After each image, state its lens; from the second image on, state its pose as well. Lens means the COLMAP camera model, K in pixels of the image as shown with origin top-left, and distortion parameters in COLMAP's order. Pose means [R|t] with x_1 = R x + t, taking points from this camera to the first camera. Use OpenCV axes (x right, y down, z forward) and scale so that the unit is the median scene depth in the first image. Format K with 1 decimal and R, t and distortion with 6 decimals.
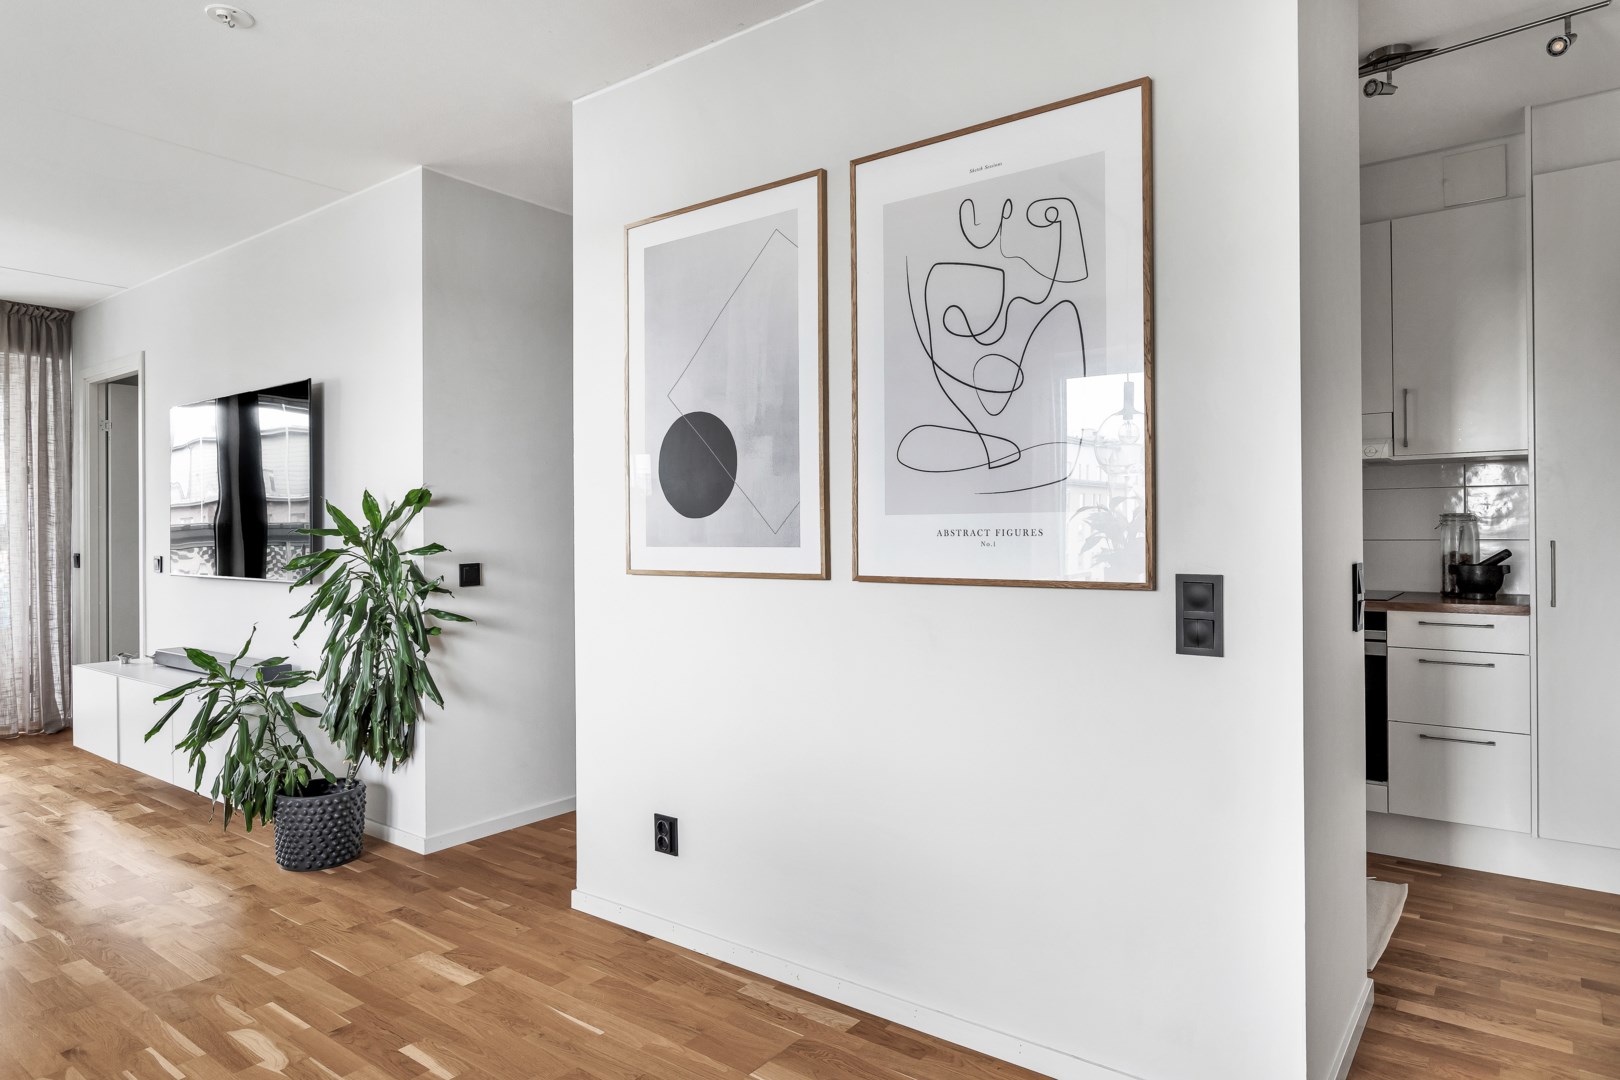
lens RADIAL K [[962.8, 0, 821.4], [0, 962.8, 543.4], [0, 0, 1]] dist [-0.008471, 0.003242]
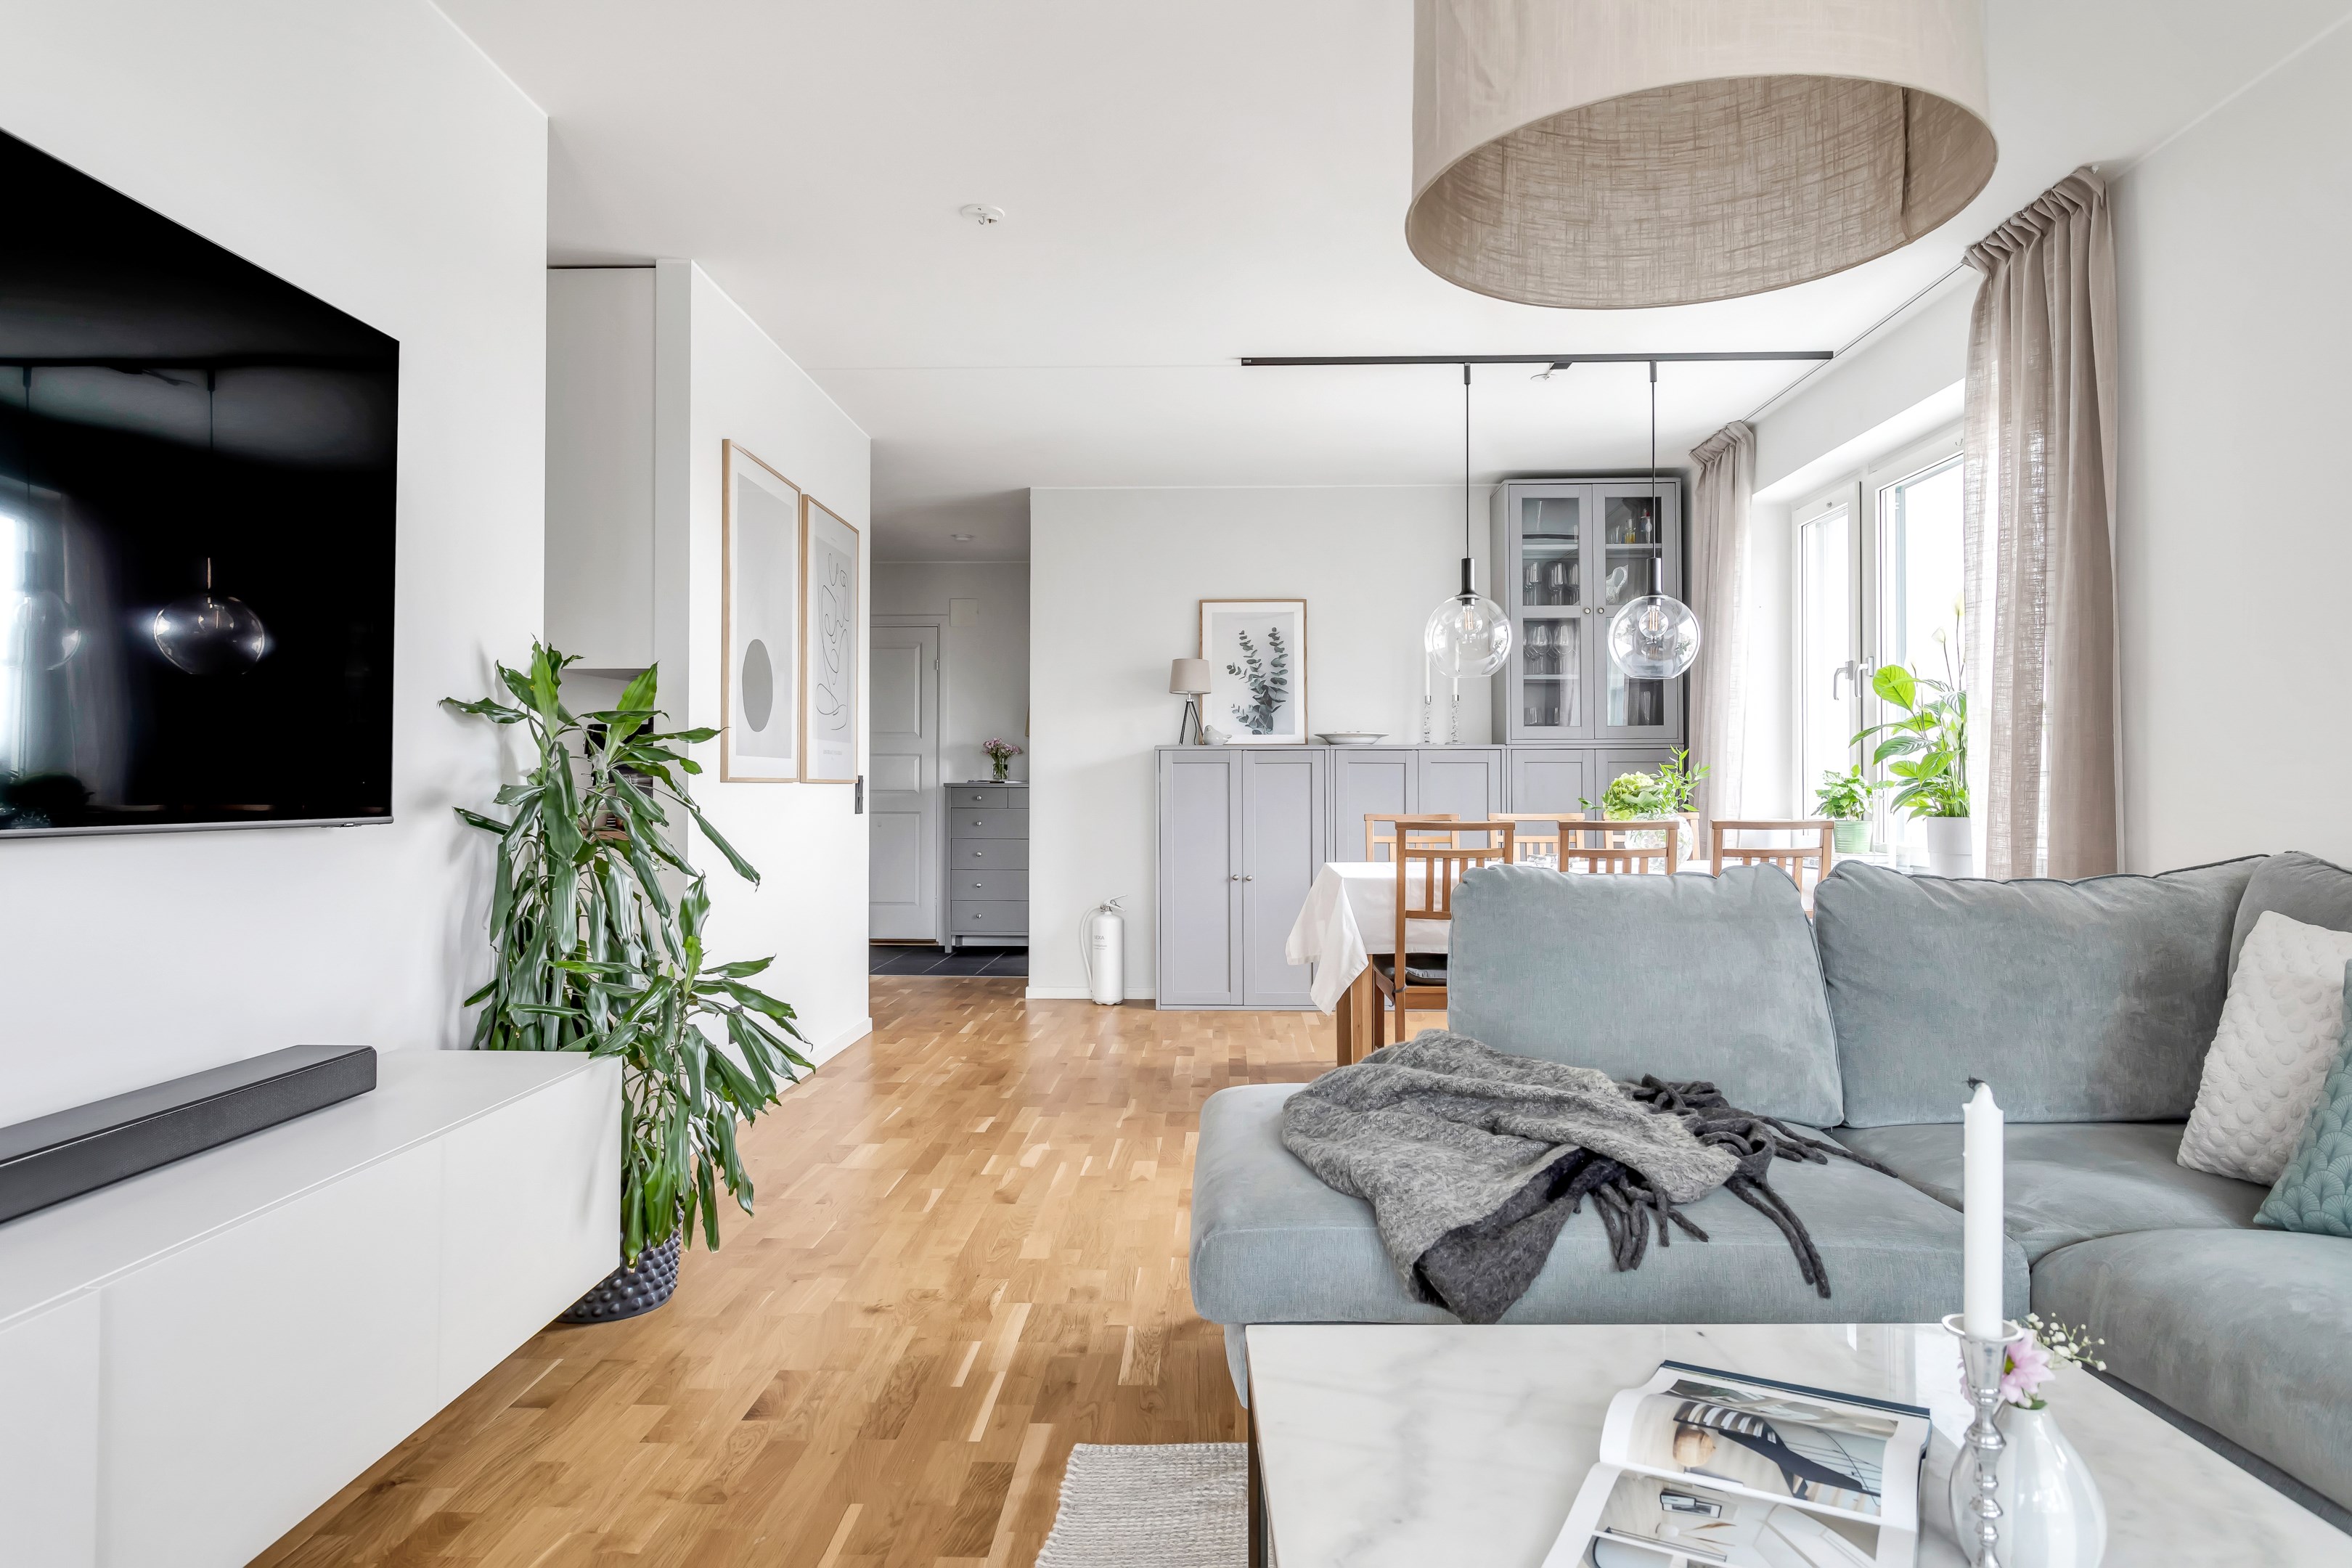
lens RADIAL K [[1449.4, 0, 1128.3], [0, 1449.4, 774.5], [0, 0, 1]] dist [0.003578, 0.000605]
pose [[-0.548715, 0.009502, 0.835956, -1.499983], [0.002926, 0.999951, -0.009446, 0.034825], [-0.836004, -0.002737, -0.548716, 1.300143]]
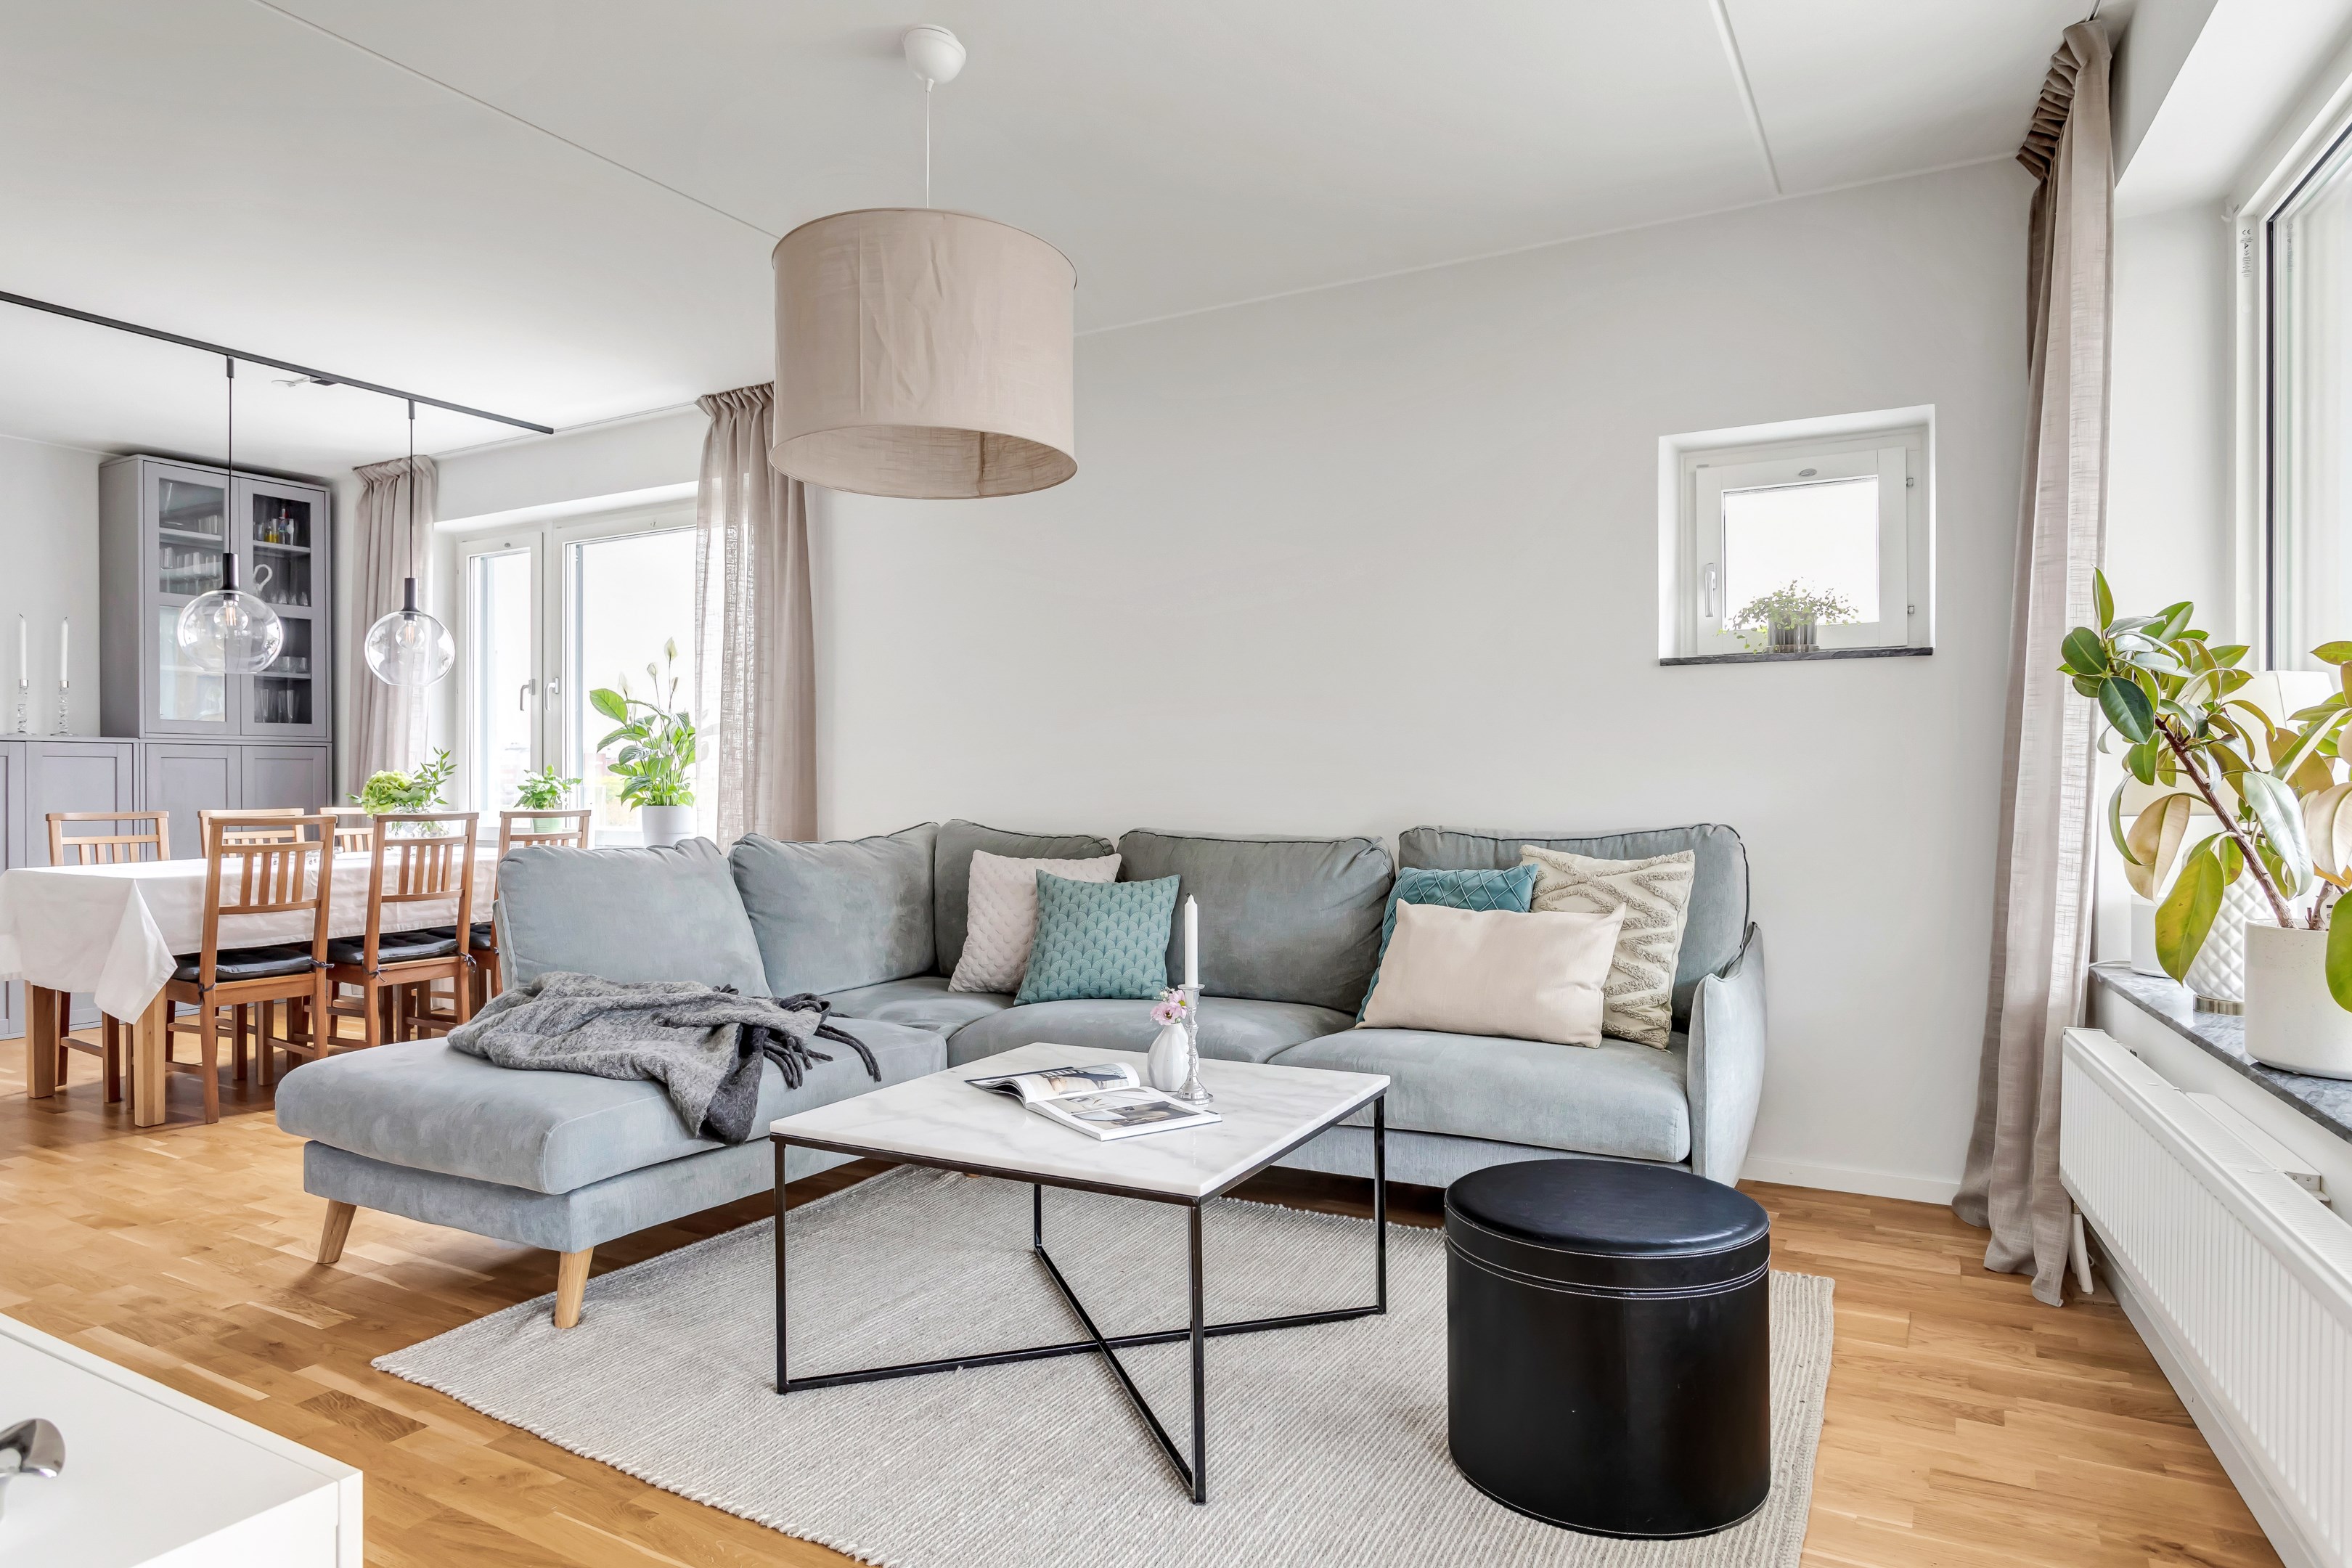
lens RADIAL K [[1449.4, 0, 1192.3], [0, 1449.4, 785.4], [0, 0, 1]] dist [0.003578, 0.000605]
pose [[-0.993932, 0.002533, -0.109971, -1.252504], [0.002191, 0.999992, 0.003234, 0.034313], [0.109979, 0.002973, -0.993930, 1.788715]]
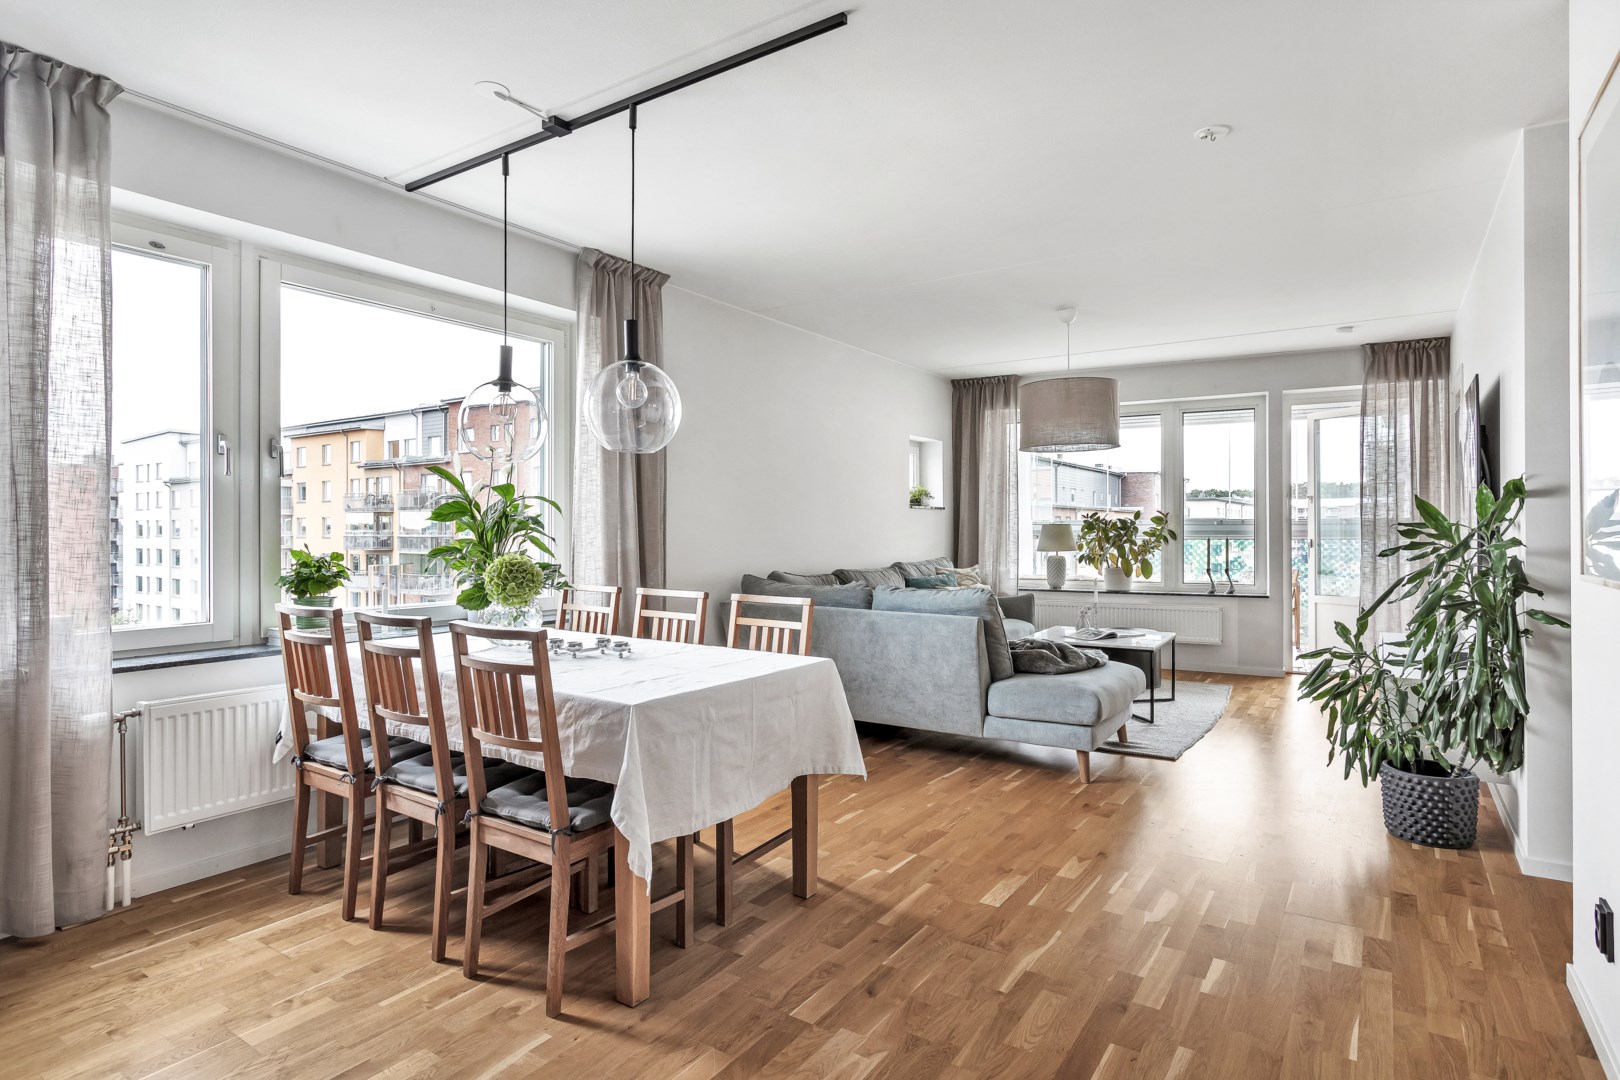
lens RADIAL K [[849.3, 0, 808.0], [0, 849.3, 532.3], [0, 0, 1]] dist [0.001780, 0.000287]
pose [[0.049581, 0.006875, -0.998746, 0.402331], [-0.004374, 0.999968, 0.006666, -0.008929], [0.998761, 0.004038, 0.049610, 0.291490]]
